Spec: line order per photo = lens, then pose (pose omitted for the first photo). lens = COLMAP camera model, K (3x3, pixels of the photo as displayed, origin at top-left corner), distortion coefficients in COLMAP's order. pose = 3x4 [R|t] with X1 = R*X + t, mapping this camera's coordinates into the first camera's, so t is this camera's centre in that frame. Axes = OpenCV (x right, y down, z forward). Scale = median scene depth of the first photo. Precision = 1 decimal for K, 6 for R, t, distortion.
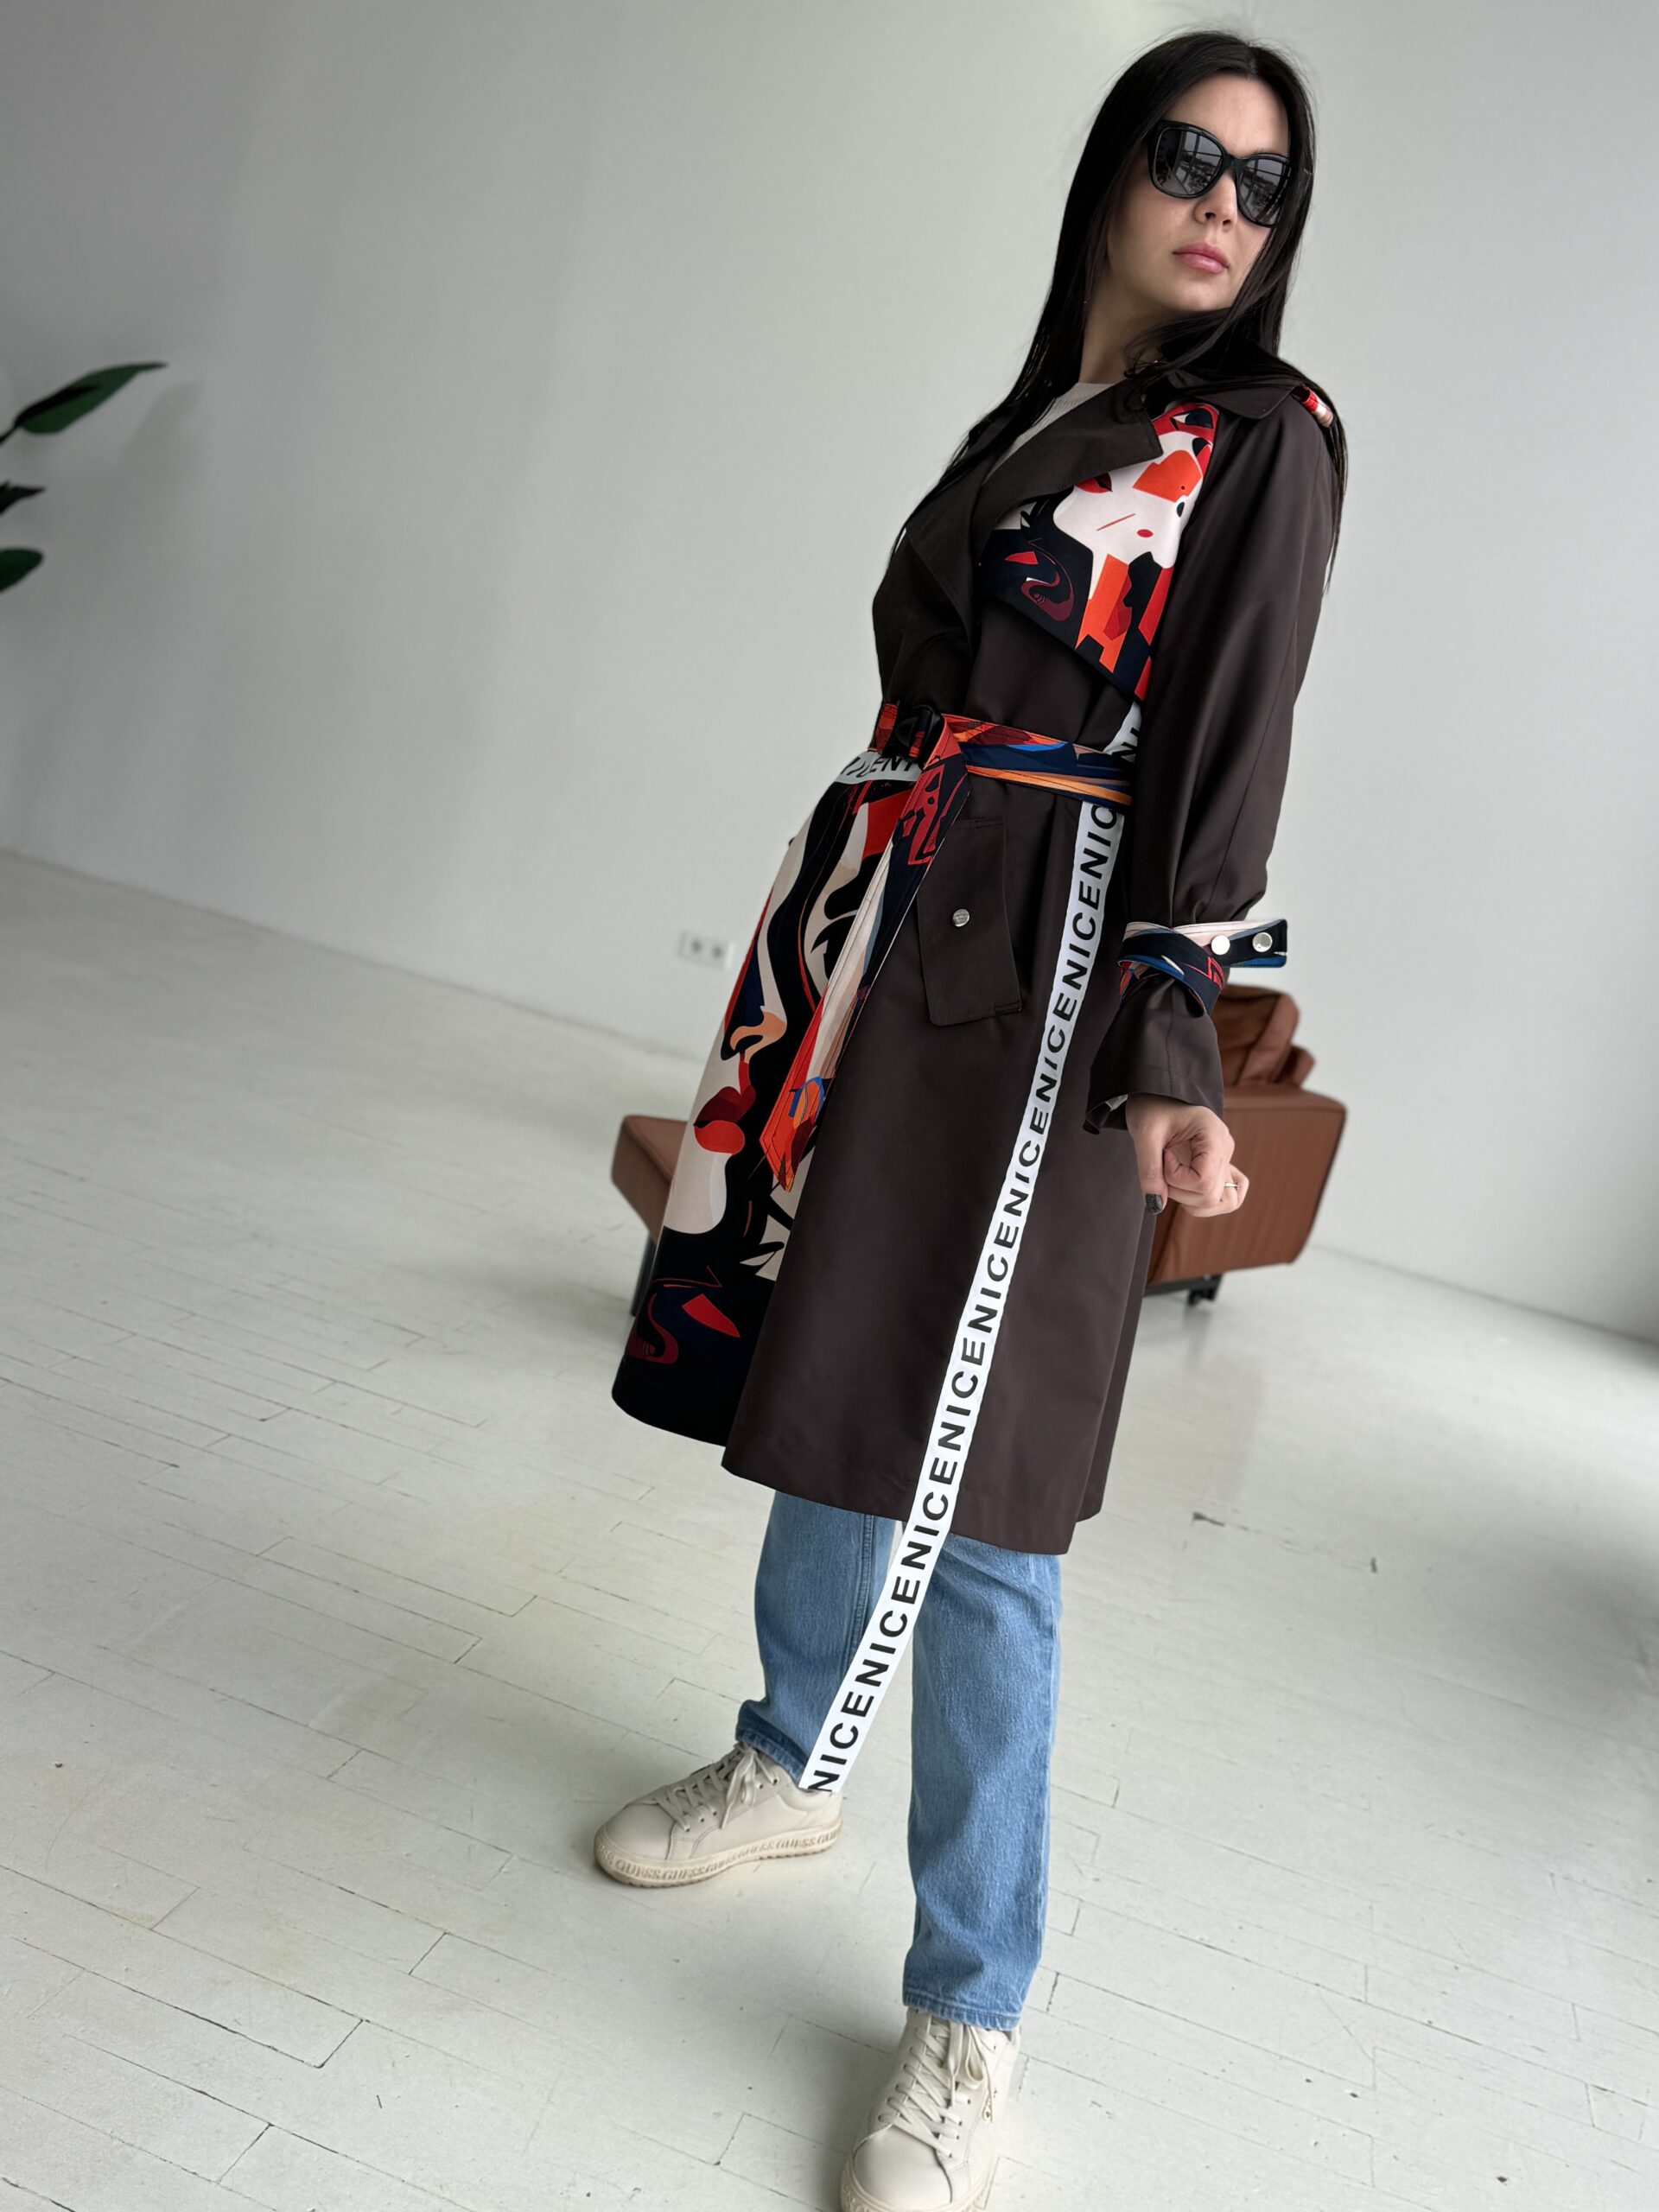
lens RADIAL K [[1980.5, 0, 878.0], [0, 1980.5, 1097.2], [0, 0, 1]] dist [0.138909, -0.199811]
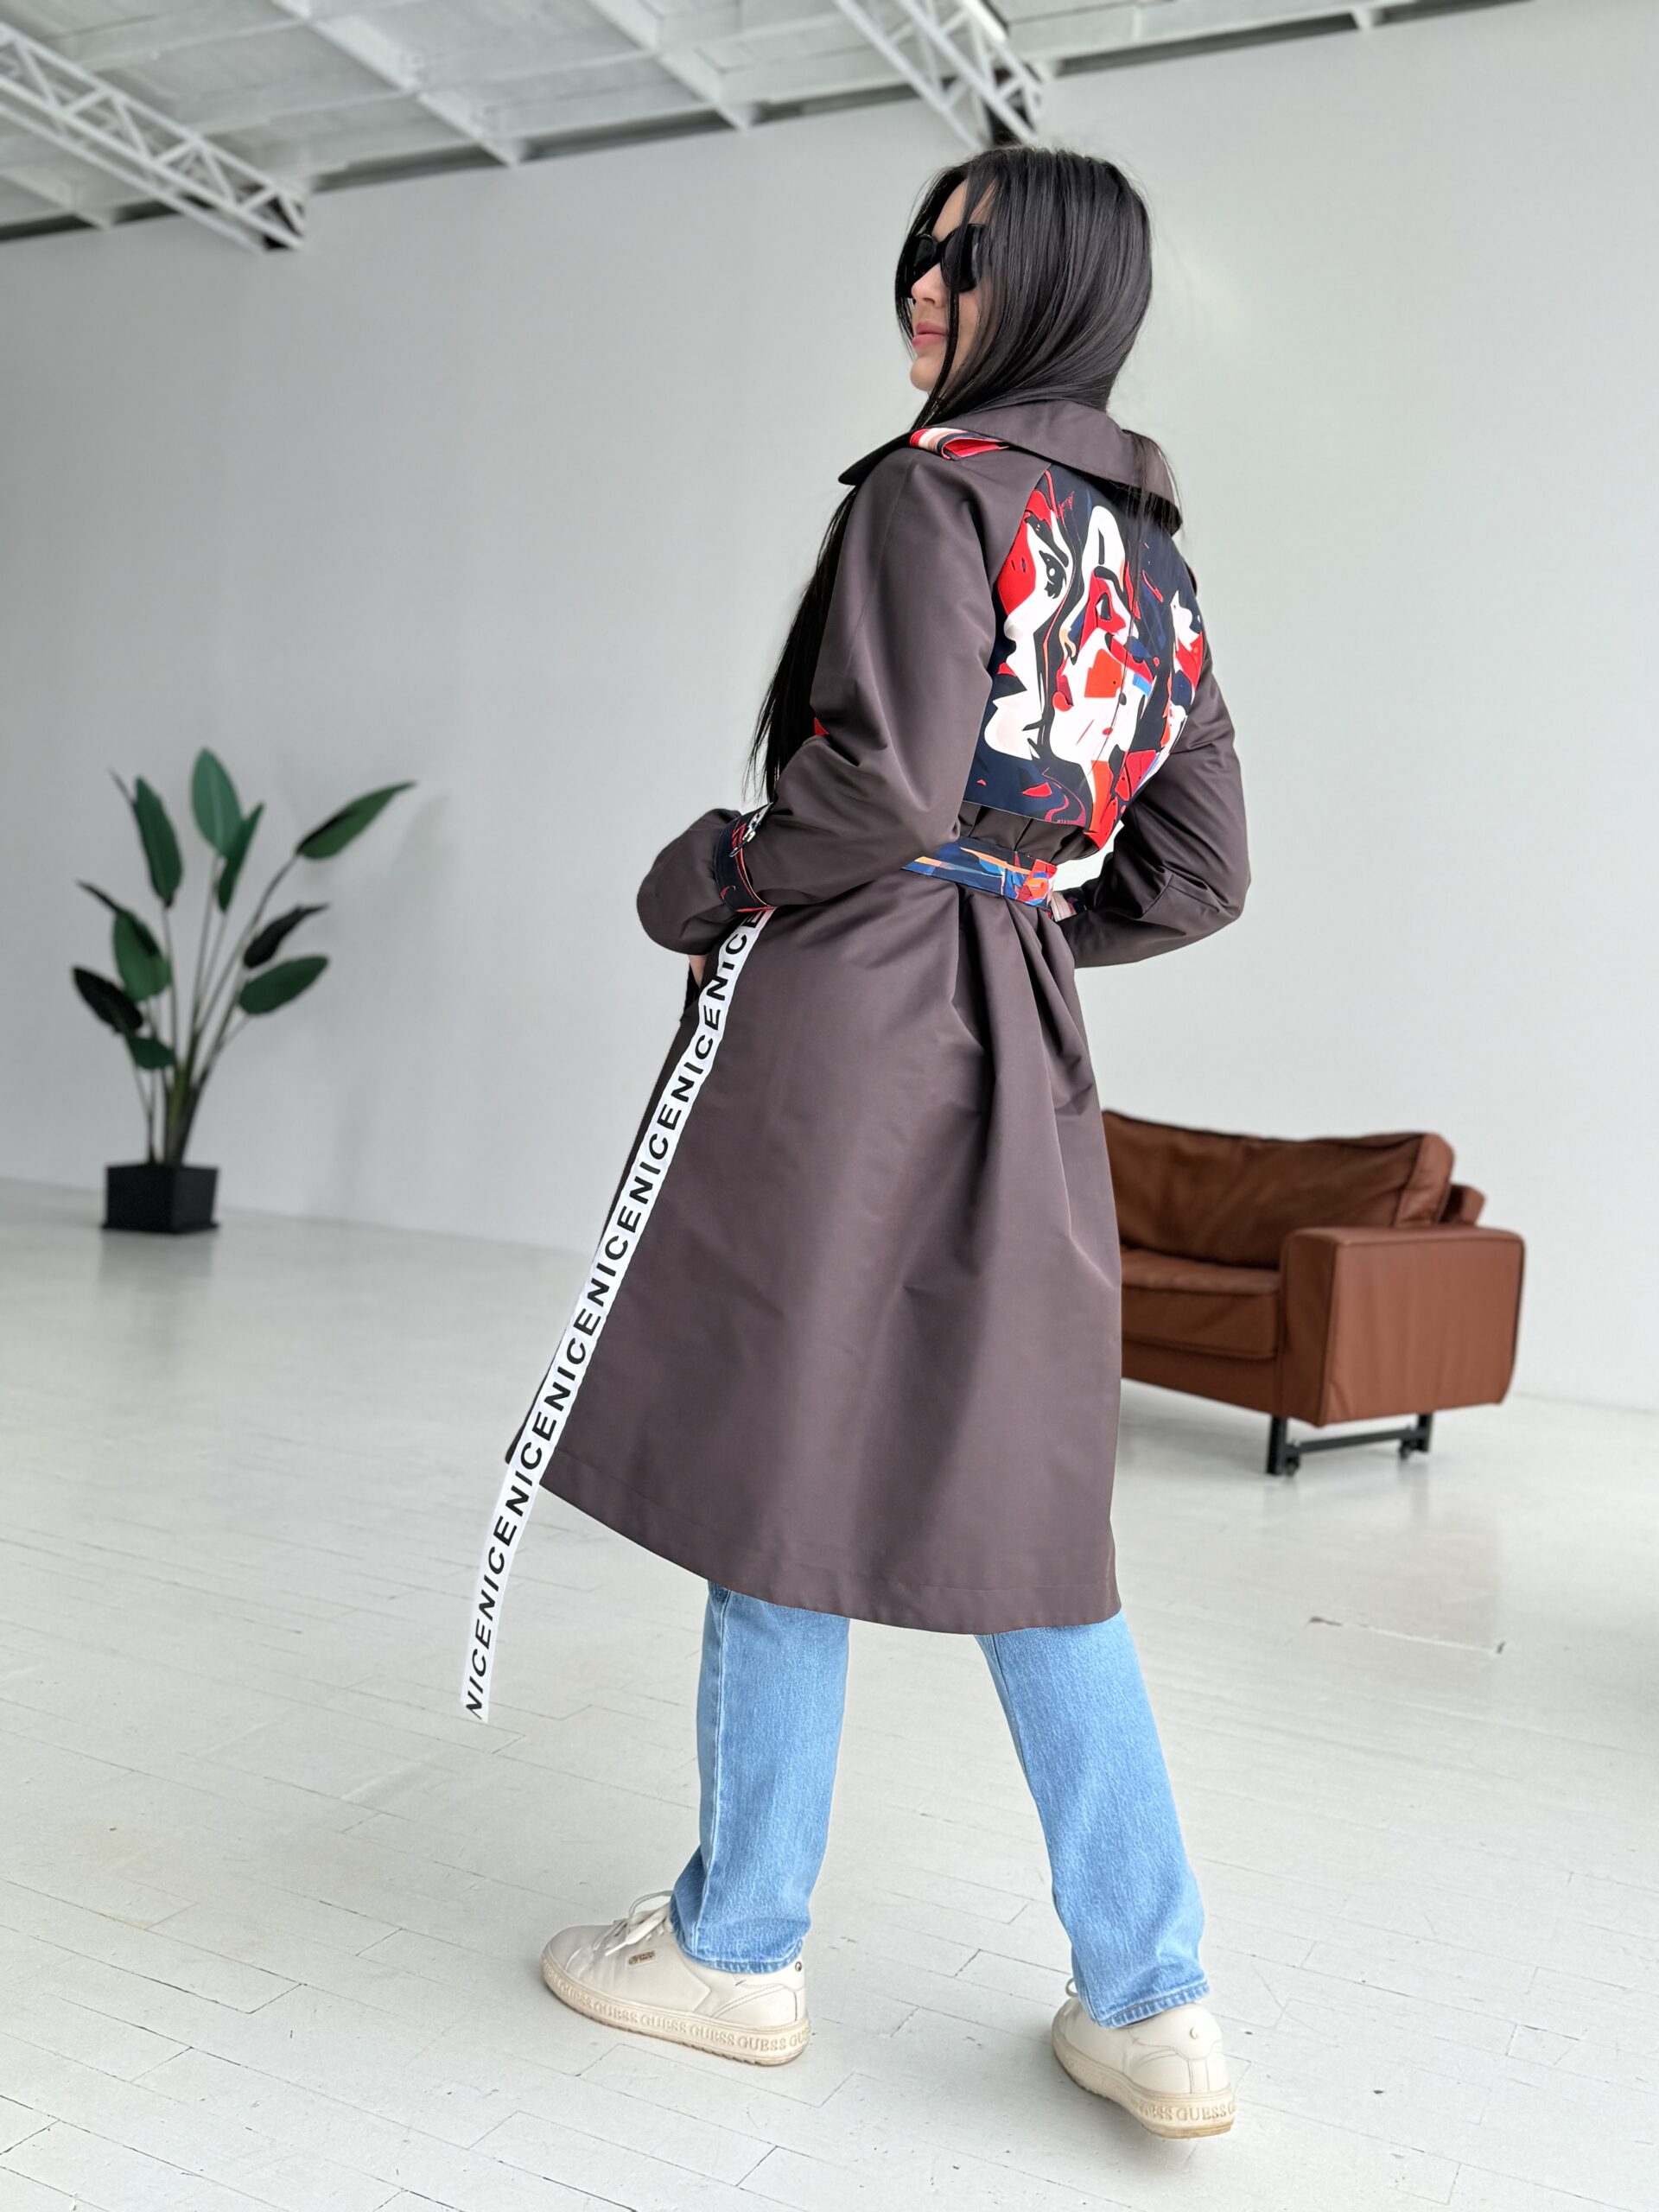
lens RADIAL K [[1980.5, 0, 878.0], [0, 1980.5, 1097.2], [0, 0, 1]] dist [0.138909, -0.199811]
pose [[0.968068, -0.167981, -0.186082, 0.253359], [0.136412, 0.975753, -0.171169, 0.135066], [0.210323, 0.140319, 0.967510, -0.094569]]
